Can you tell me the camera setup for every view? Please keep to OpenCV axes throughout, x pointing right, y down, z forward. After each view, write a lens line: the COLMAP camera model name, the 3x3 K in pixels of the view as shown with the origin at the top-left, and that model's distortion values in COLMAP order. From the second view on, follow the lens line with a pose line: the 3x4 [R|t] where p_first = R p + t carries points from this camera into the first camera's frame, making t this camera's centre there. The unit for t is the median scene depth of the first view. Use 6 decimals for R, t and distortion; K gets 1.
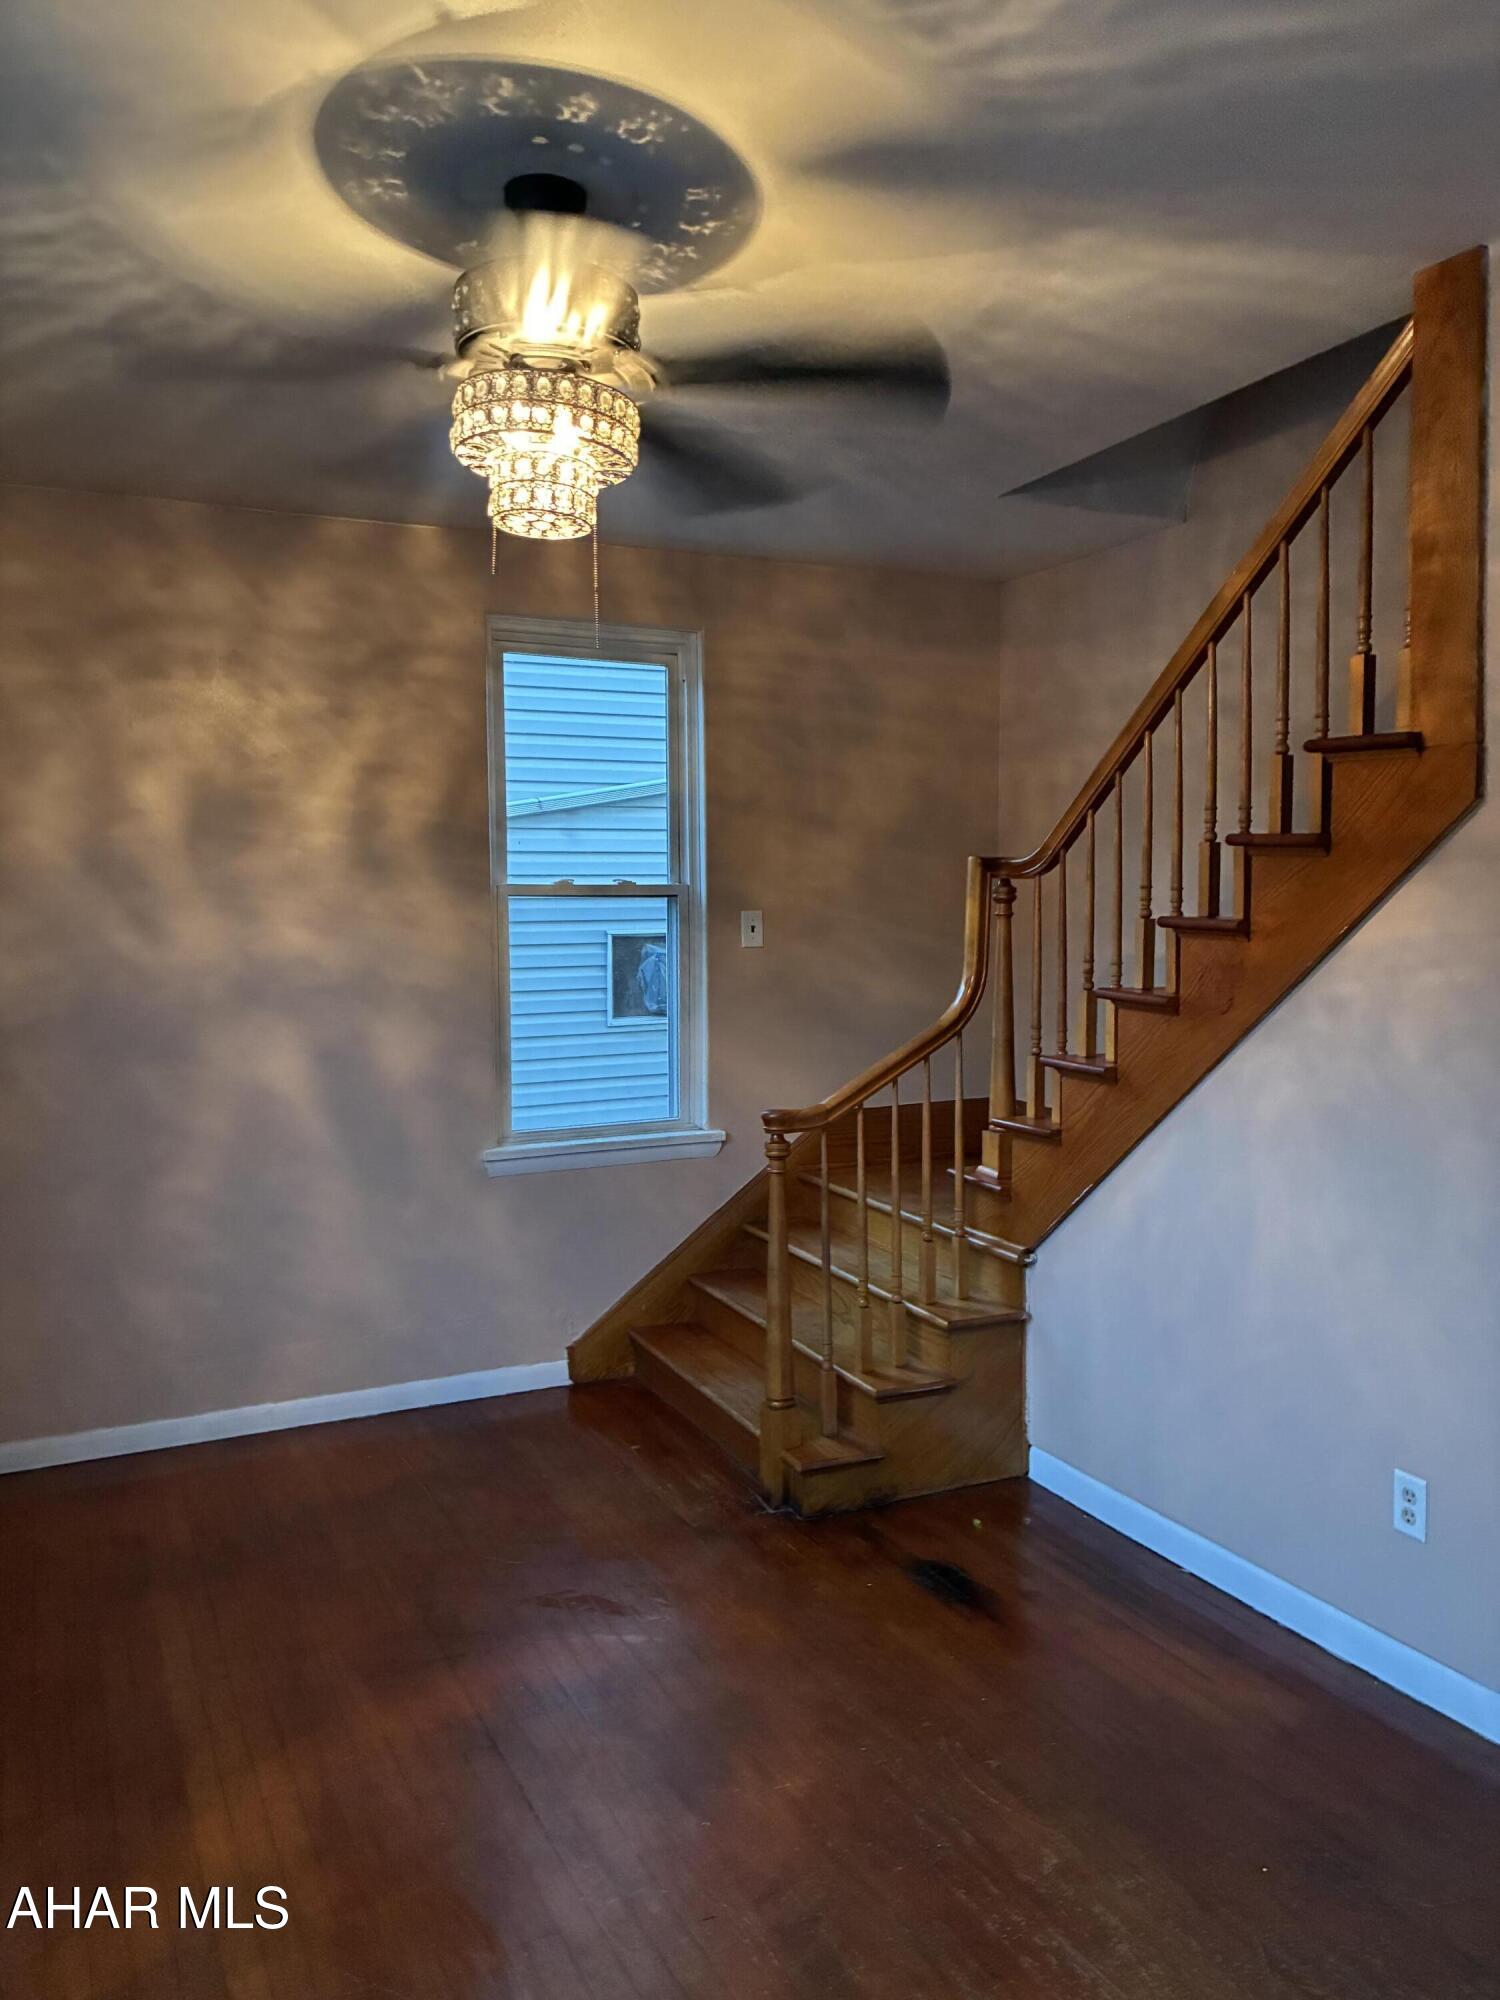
lens RADIAL K [[1501.5, 0, 742.6], [0, 1501.5, 984.6], [0, 0, 1]] dist [0.043177, -0.074917]
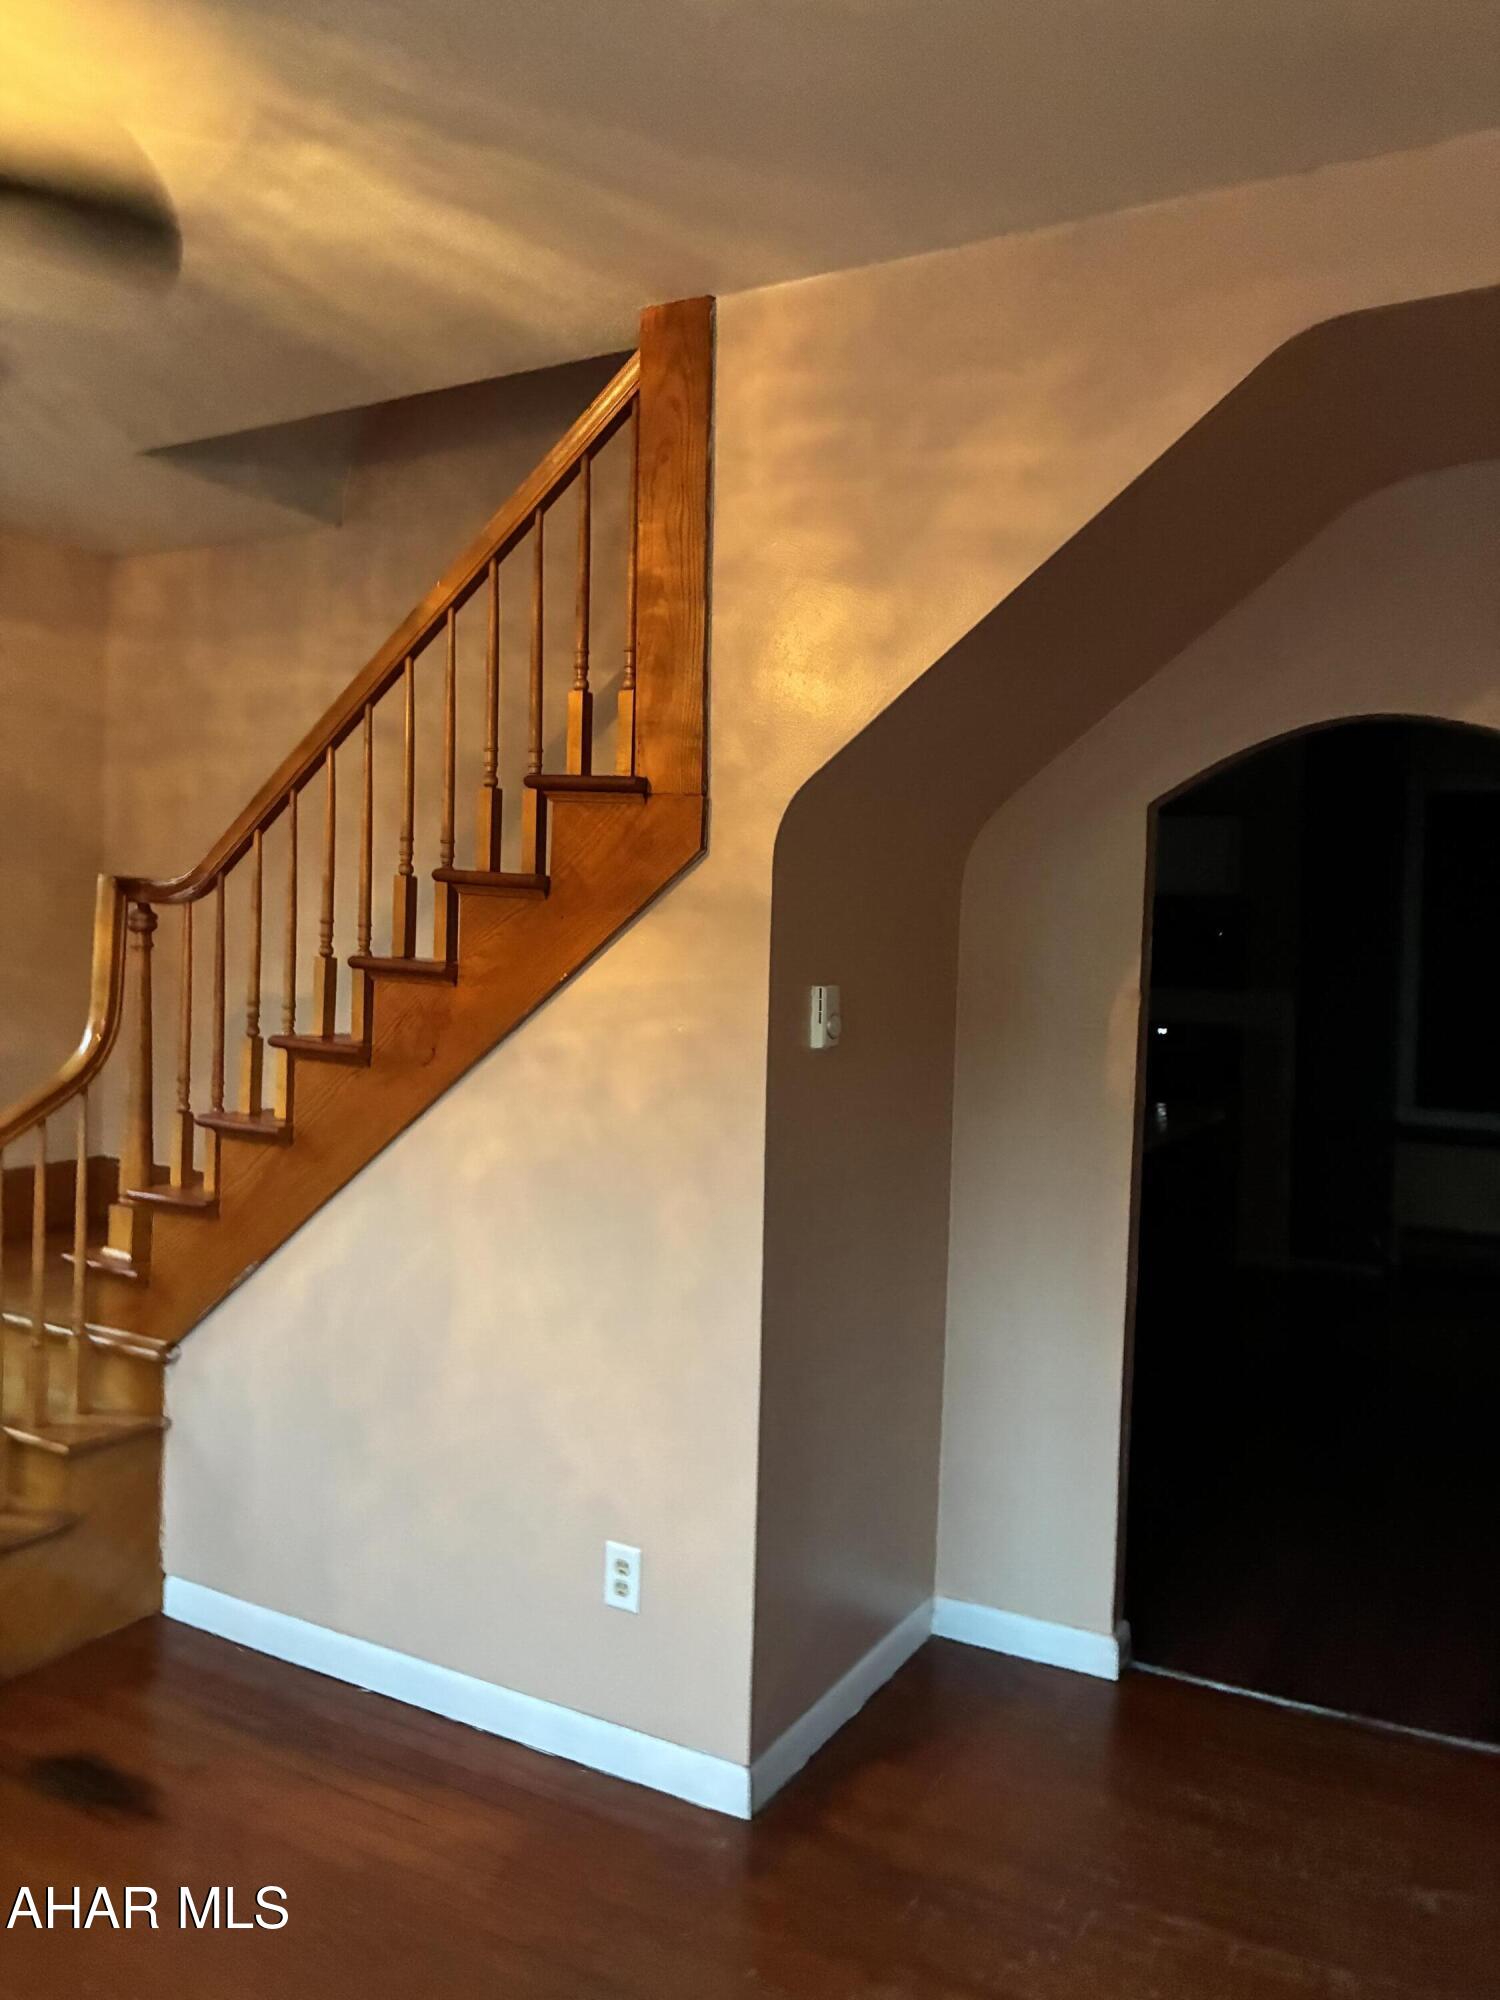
lens RADIAL K [[1501.5, 0, 749.8], [0, 1501.5, 979.7], [0, 0, 1]] dist [0.043177, -0.074917]
pose [[0.813661, 0.016136, 0.581115, -0.049664], [-0.003591, 0.999735, -0.022733, -0.012053], [-0.581328, 0.016410, 0.813504, 0.144631]]
